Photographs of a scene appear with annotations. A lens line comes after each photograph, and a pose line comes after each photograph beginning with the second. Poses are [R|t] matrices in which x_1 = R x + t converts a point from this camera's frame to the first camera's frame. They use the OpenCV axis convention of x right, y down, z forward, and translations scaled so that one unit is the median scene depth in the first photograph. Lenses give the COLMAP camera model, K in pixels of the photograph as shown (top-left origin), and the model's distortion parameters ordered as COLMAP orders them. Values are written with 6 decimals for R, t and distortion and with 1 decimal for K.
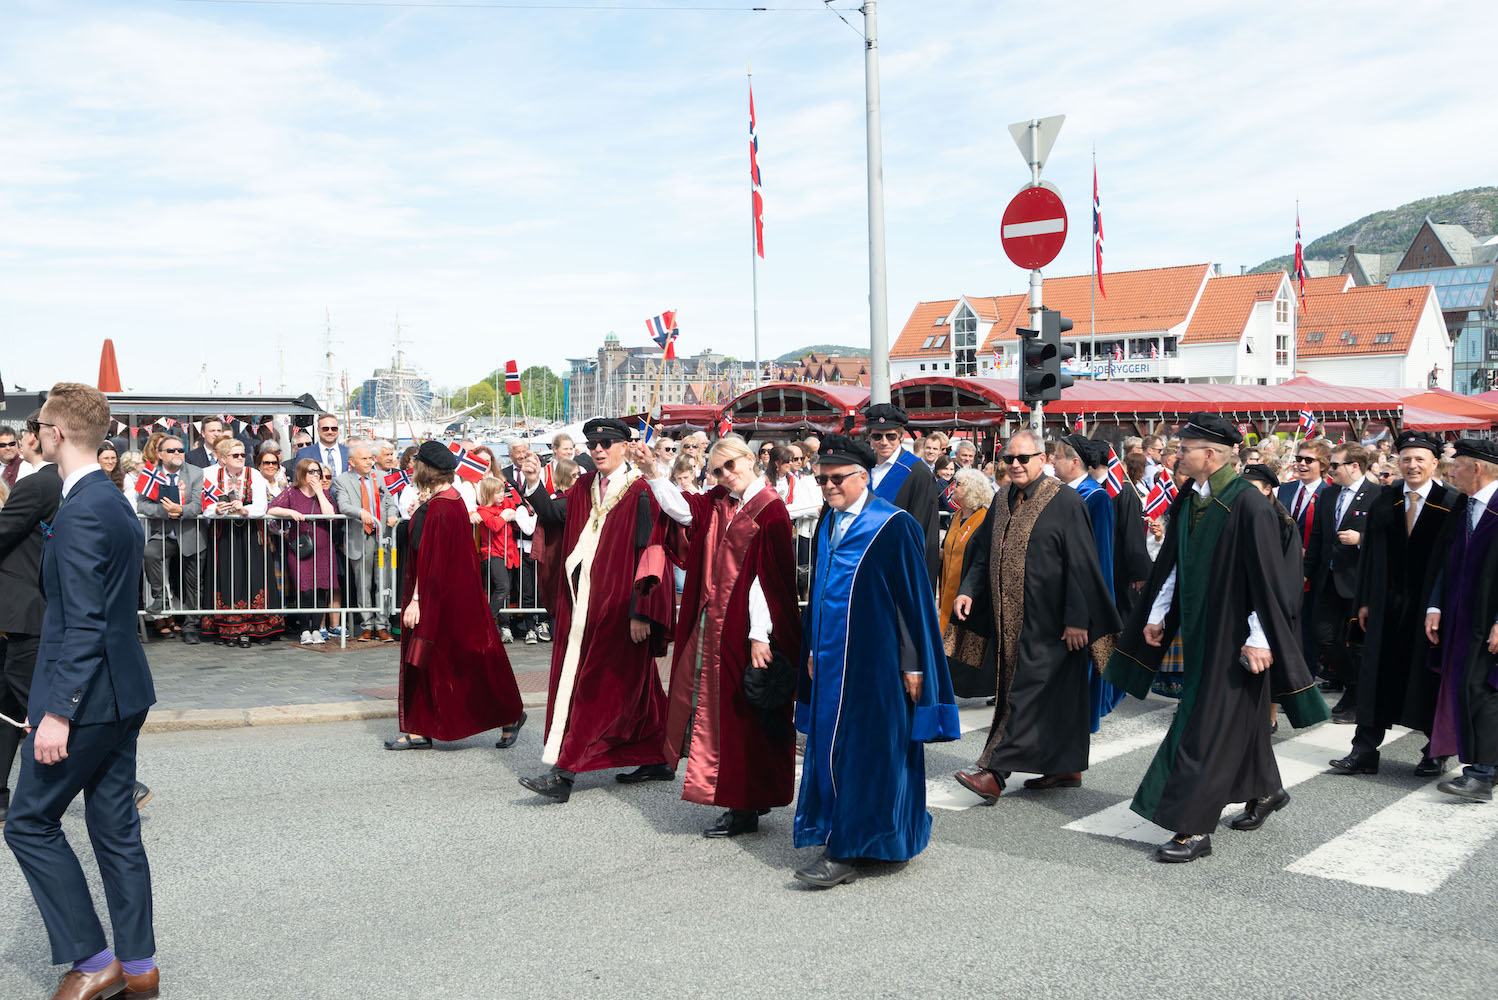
lens RADIAL K [[1417.8, 0, 744.3], [0, 1417.8, 503.3], [0, 0, 1]] dist [-0.043206, 0.135145]
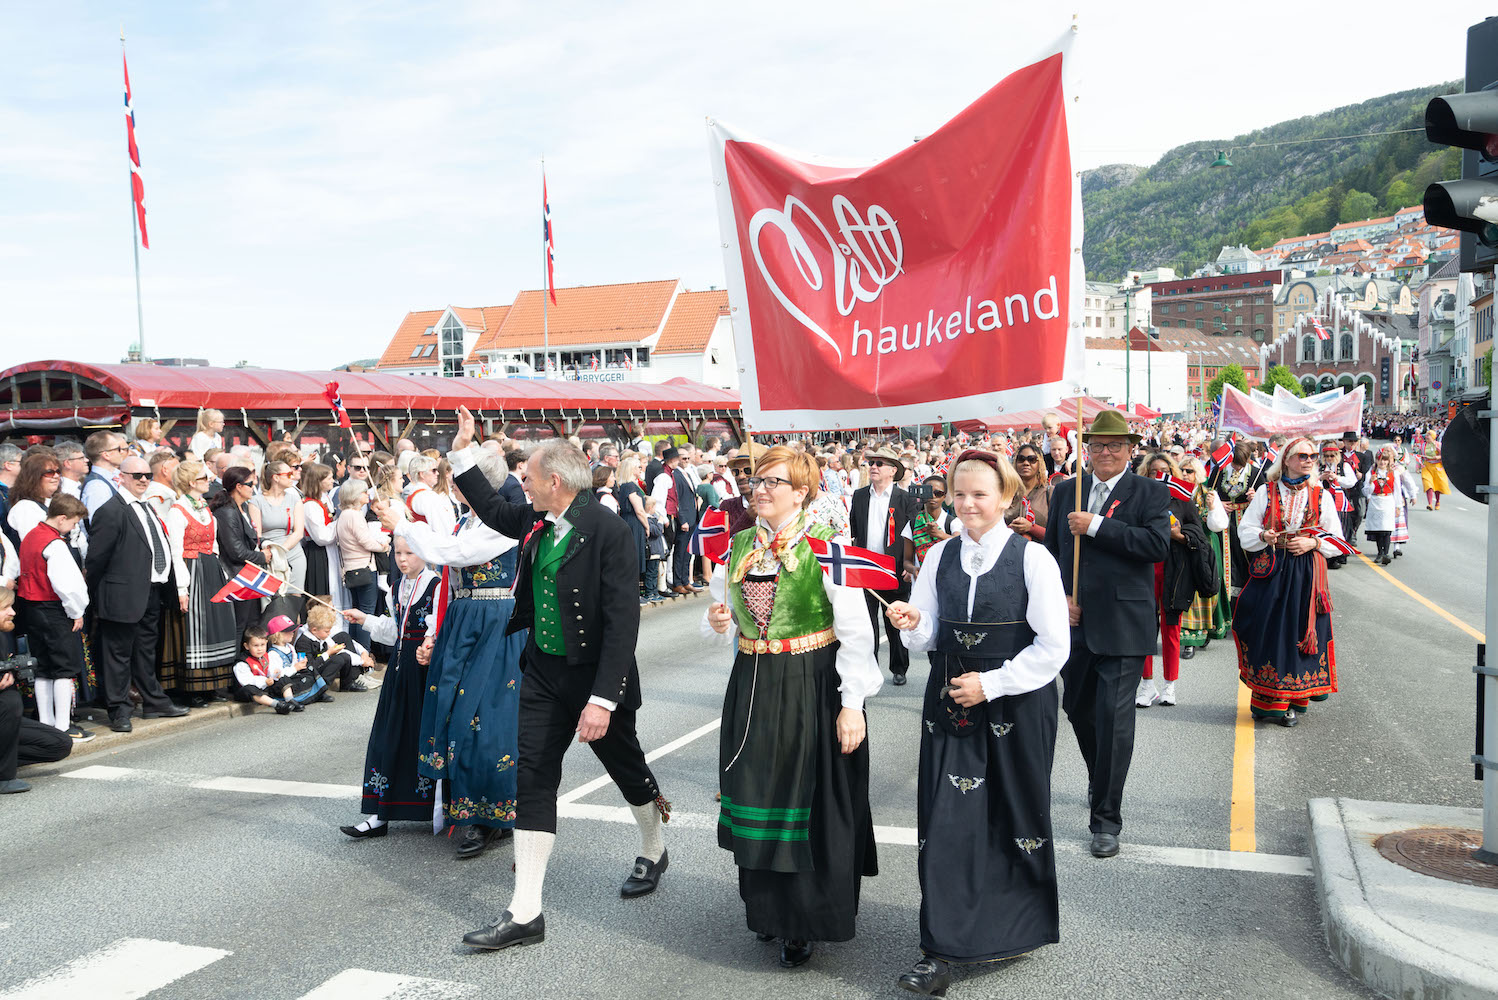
lens RADIAL K [[1313.4, 0, 744.5], [0, 1313.4, 503.7], [0, 0, 1]] dist [-0.054836, 0.123536]
pose [[0.946413, -0.023904, 0.322073, 0.059292], [0.024700, 0.999694, 0.001614, -0.001557], [-0.322013, 0.006428, 0.946713, 0.055937]]
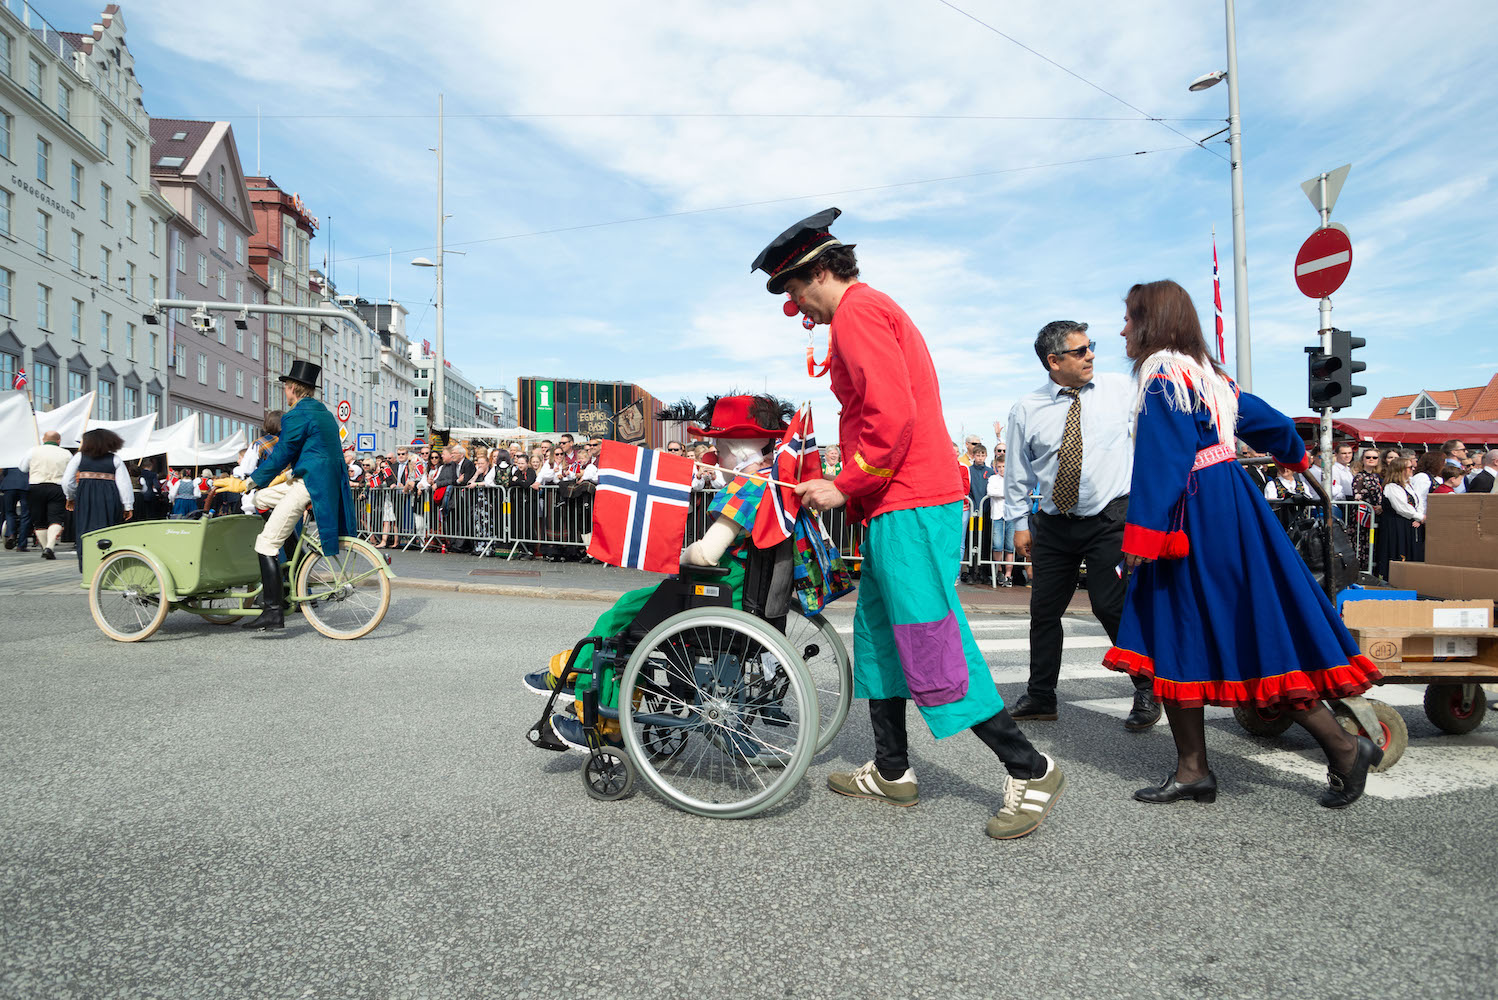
lens RADIAL K [[880.1, 0, 743.5], [0, 880.1, 505.8], [0, 0, 1]] dist [-0.066852, 0.042494]
pose [[0.861202, 0.009316, -0.508177, 0.023252], [-0.031909, 0.998851, -0.035765, 0.007680], [0.507259, 0.047016, 0.860510, 0.020967]]
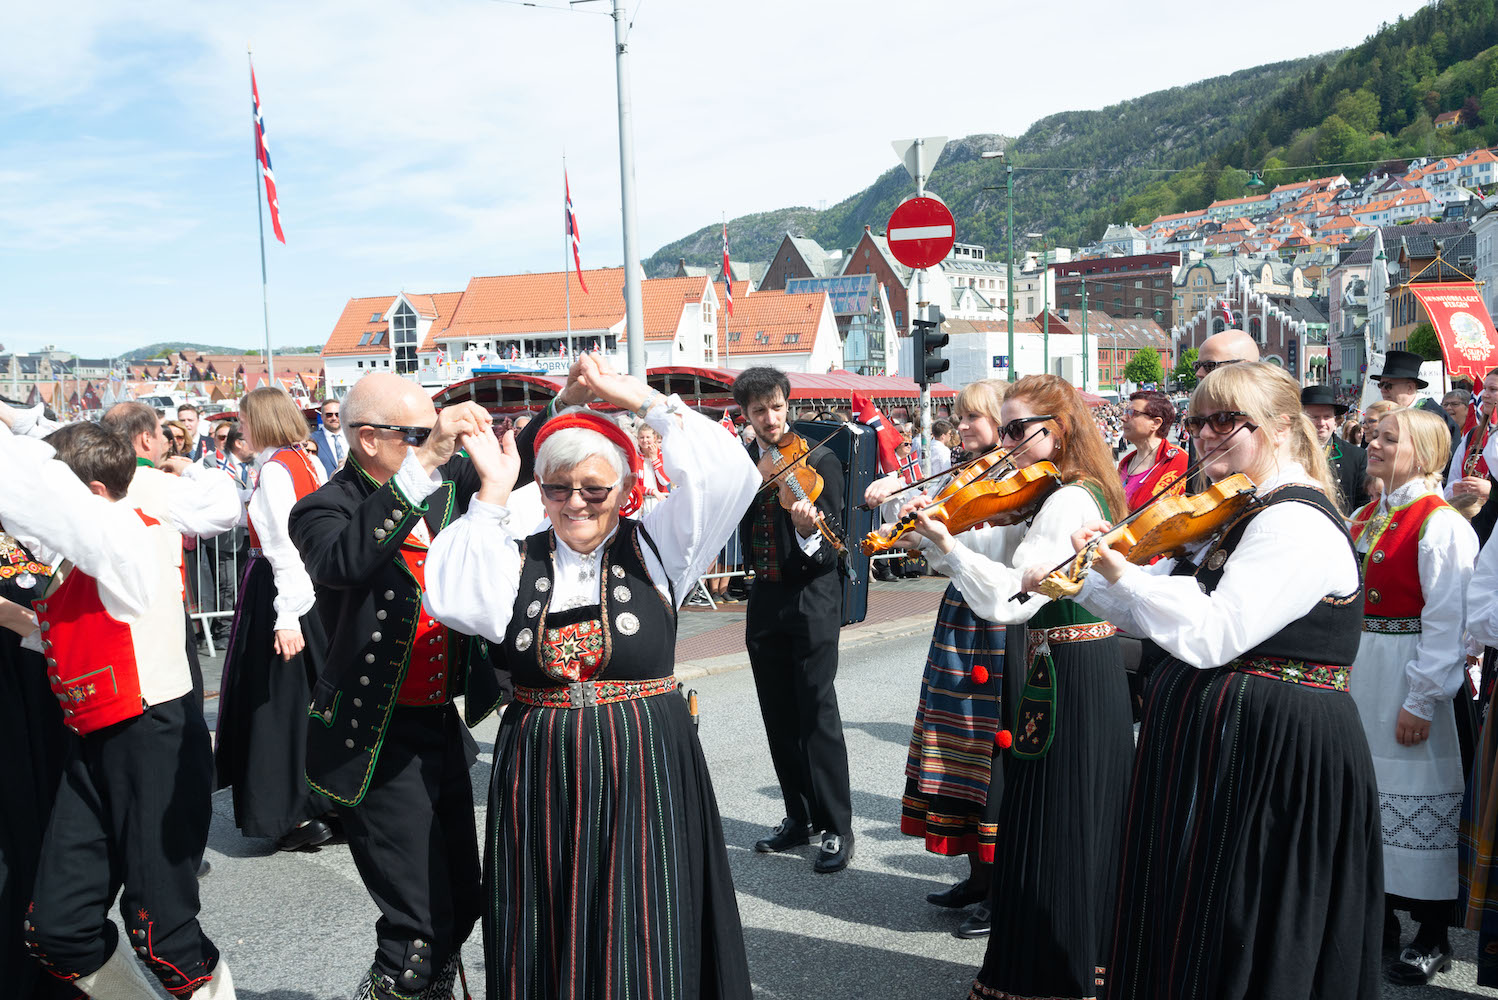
lens RADIAL K [[1417.8, 0, 744.3], [0, 1417.8, 503.3], [0, 0, 1]] dist [-0.043206, 0.135145]
pose [[0.905163, -0.039845, 0.423194, -0.063404], [0.039468, 0.999174, 0.009658, 0.001258], [-0.423229, 0.007961, 0.905988, 0.003058]]
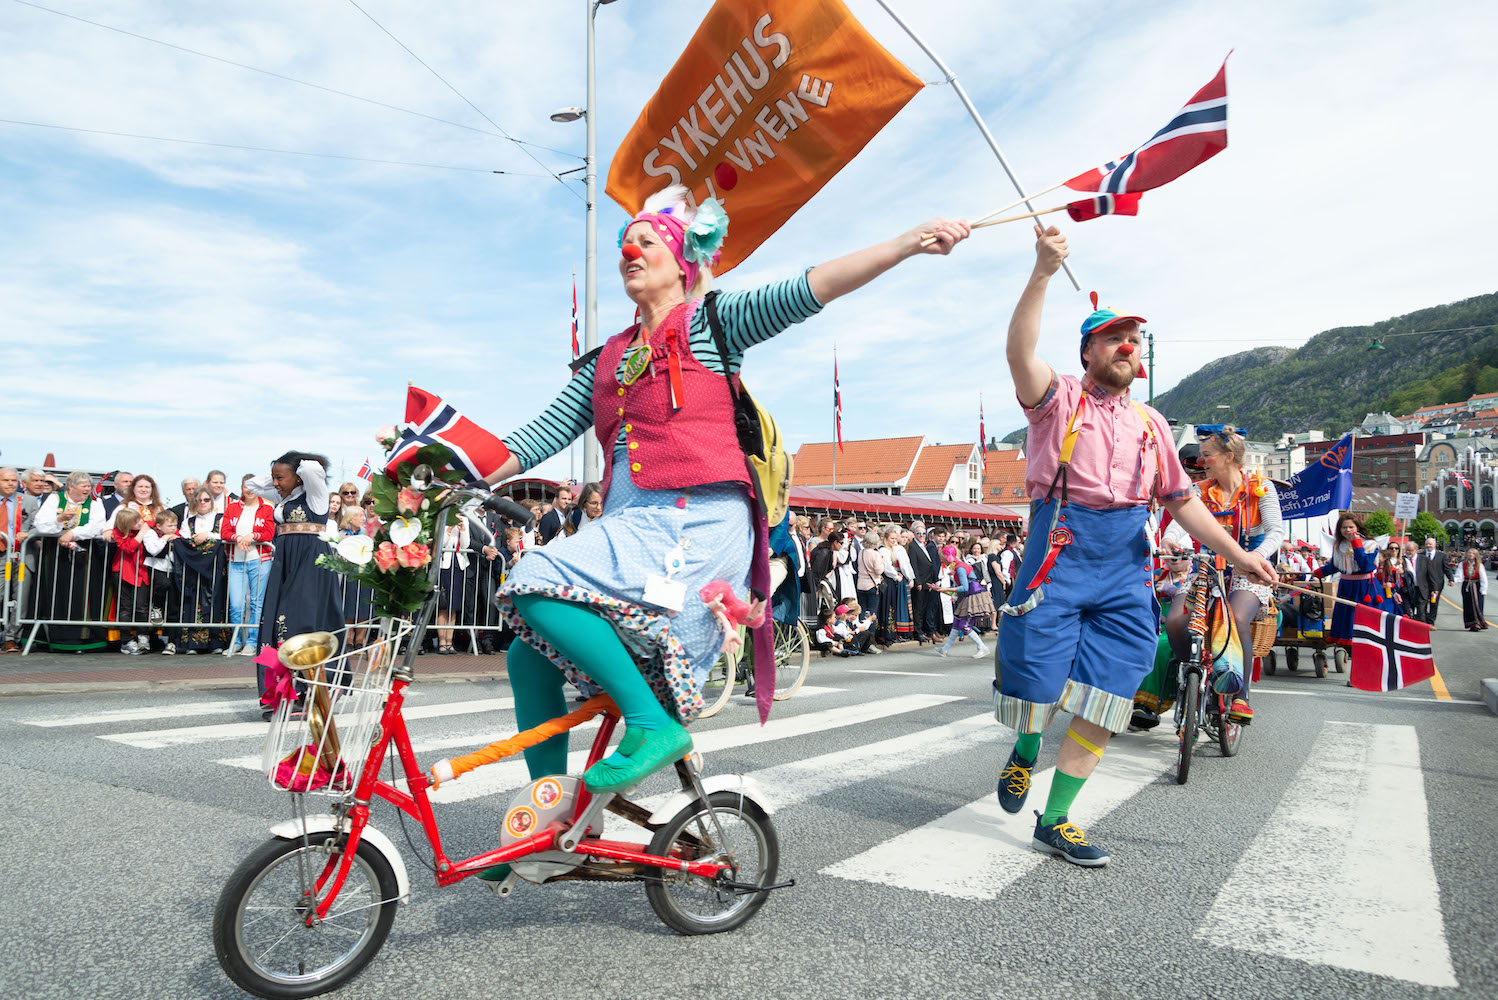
lens RADIAL K [[1039.5, 0, 743.8], [0, 1039.5, 501.4], [0, 0, 1]] dist [-0.079276, 0.084844]
pose [[0.991282, 0.028681, 0.128597, 0.025286], [-0.014788, 0.994072, -0.107713, 0.007934], [-0.130924, 0.104872, 0.985830, 0.021550]]
